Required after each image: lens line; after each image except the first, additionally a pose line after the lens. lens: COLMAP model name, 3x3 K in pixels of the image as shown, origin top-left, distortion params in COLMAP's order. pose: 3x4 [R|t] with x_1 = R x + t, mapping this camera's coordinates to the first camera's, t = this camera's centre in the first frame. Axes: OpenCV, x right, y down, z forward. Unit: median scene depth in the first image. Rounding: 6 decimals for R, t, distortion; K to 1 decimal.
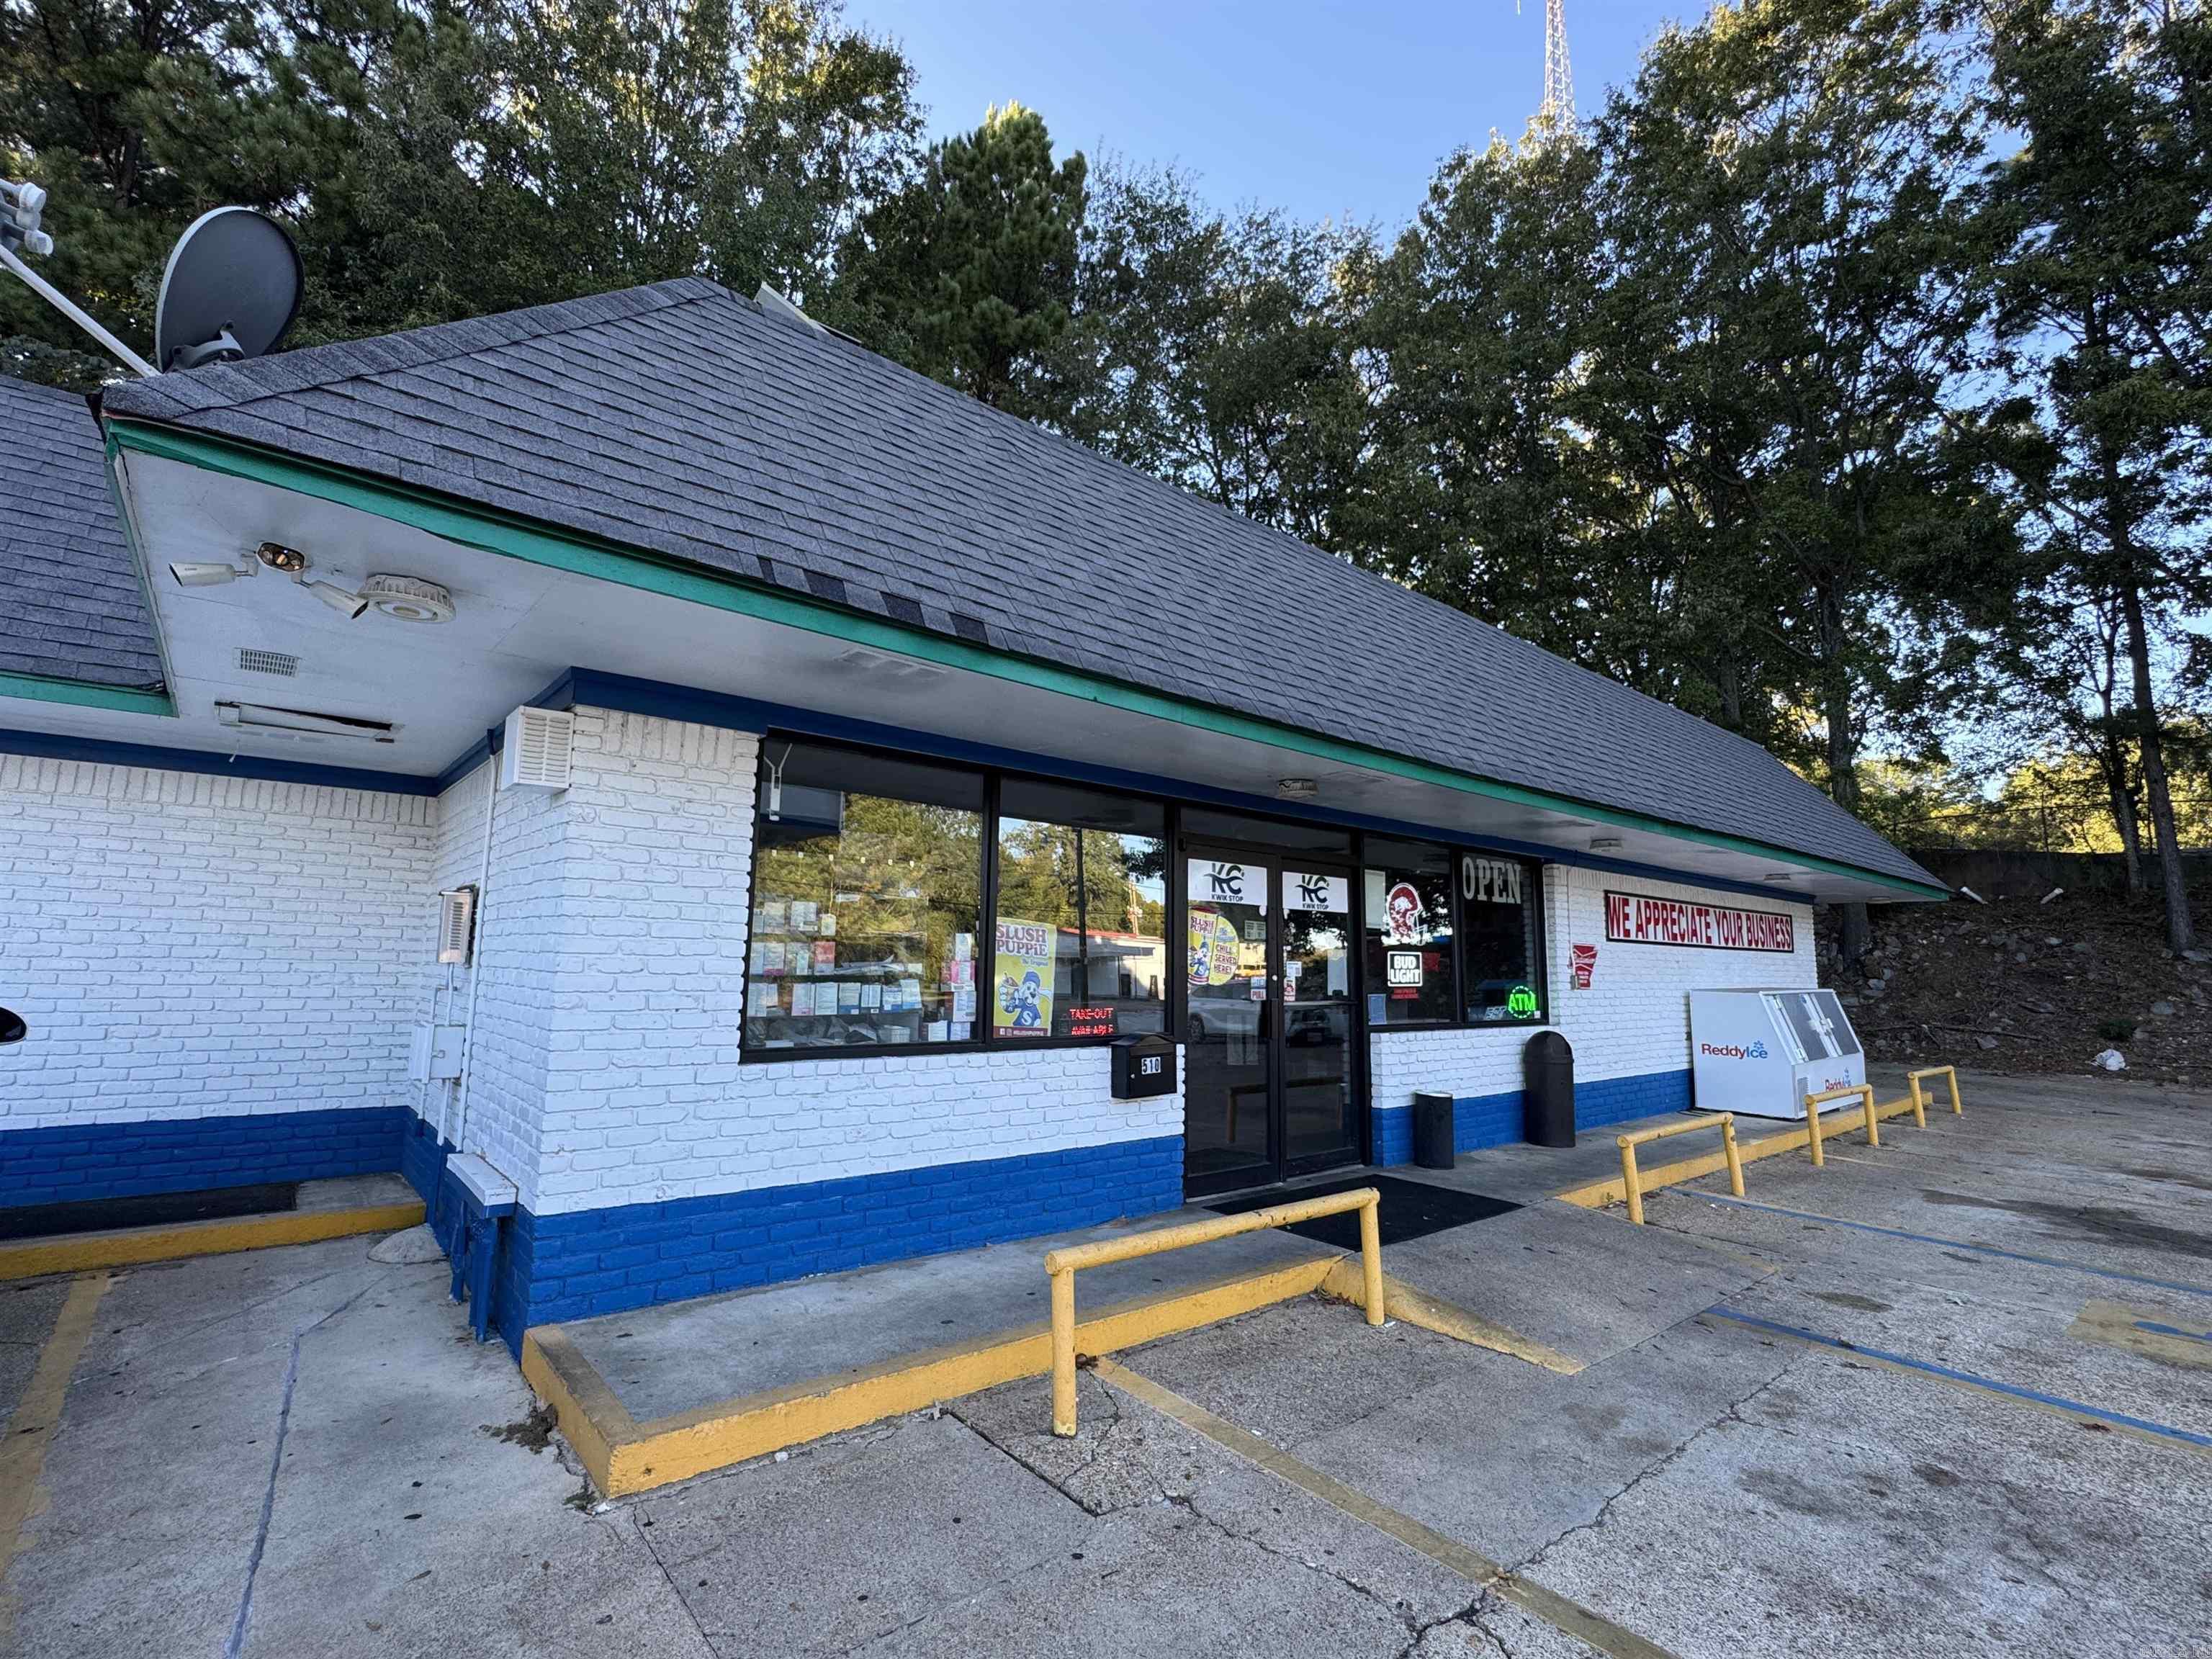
lens RADIAL K [[1016.2, 0, 1105.5], [0, 1016.2, 839.6], [0, 0, 1]] dist [-0.004042, -0.000315]
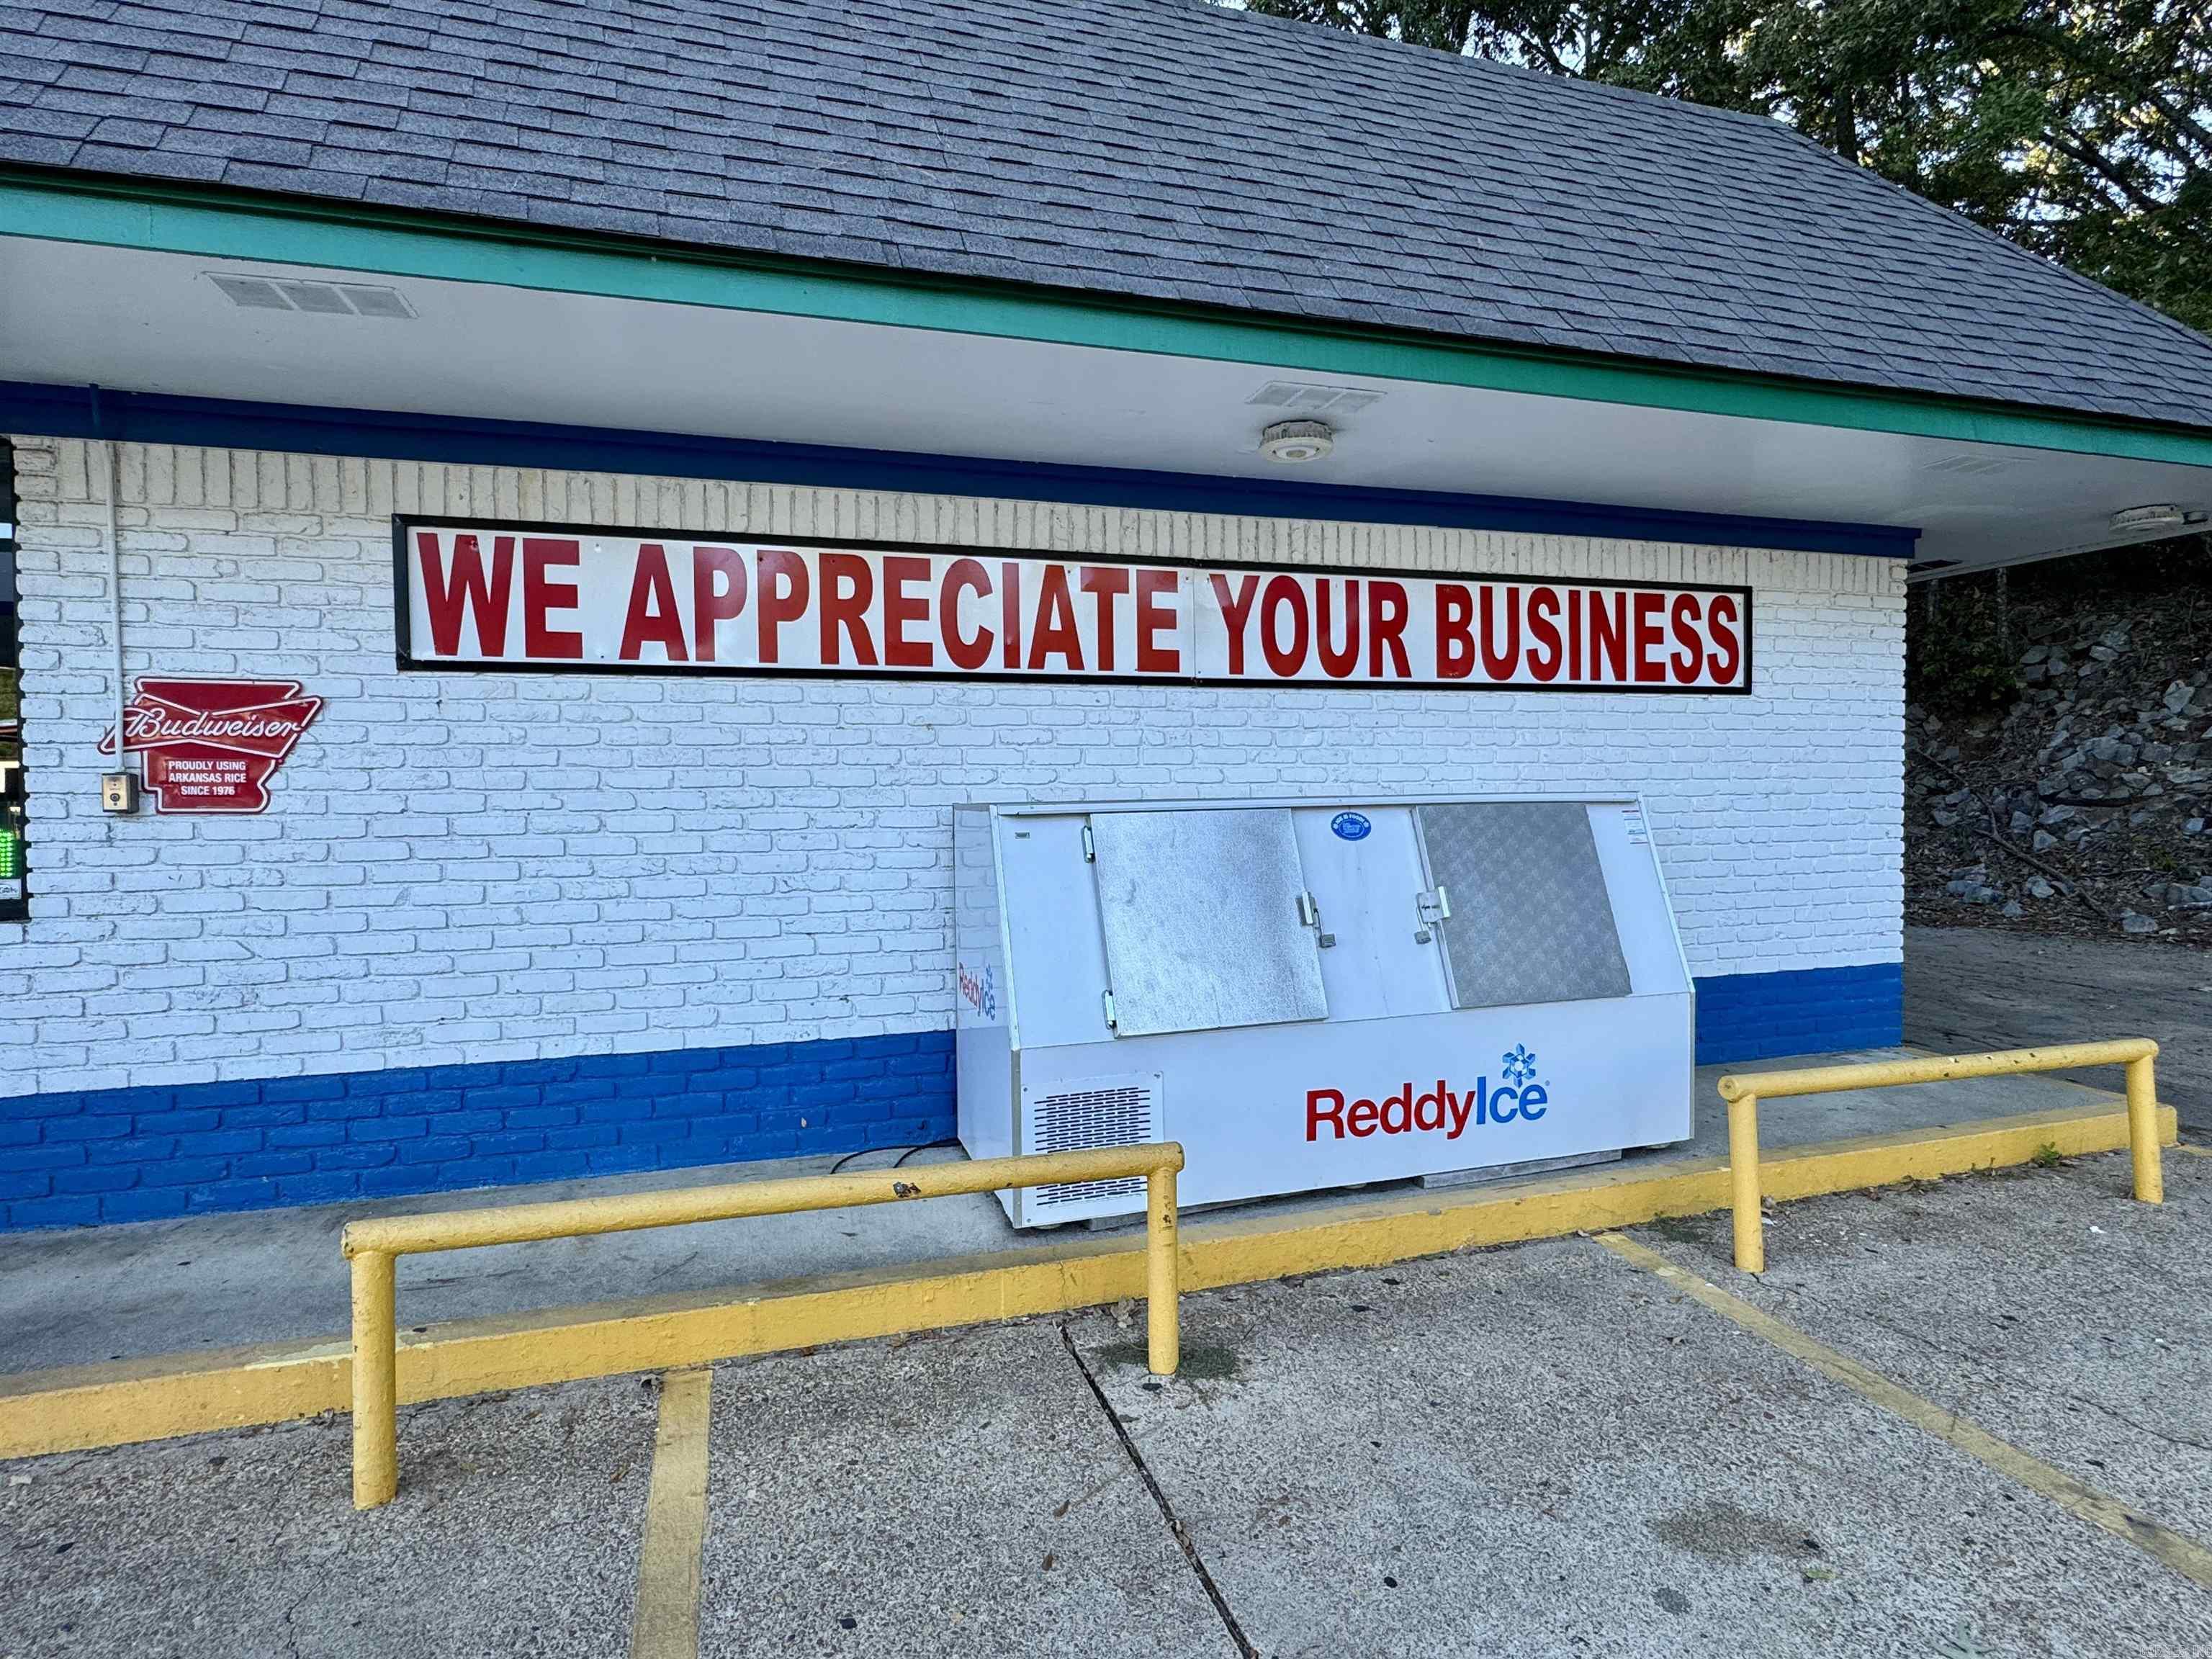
lens RADIAL K [[1200.2, 0, 1107.3], [0, 1200.2, 814.0], [0, 0, 1]] dist [-0.002316, -0.000956]
pose [[0.922700, -0.006928, -0.385455, 0.772491], [0.067873, 0.987140, 0.144732, 0.094626], [0.379496, -0.159706, 0.911305, 0.643727]]
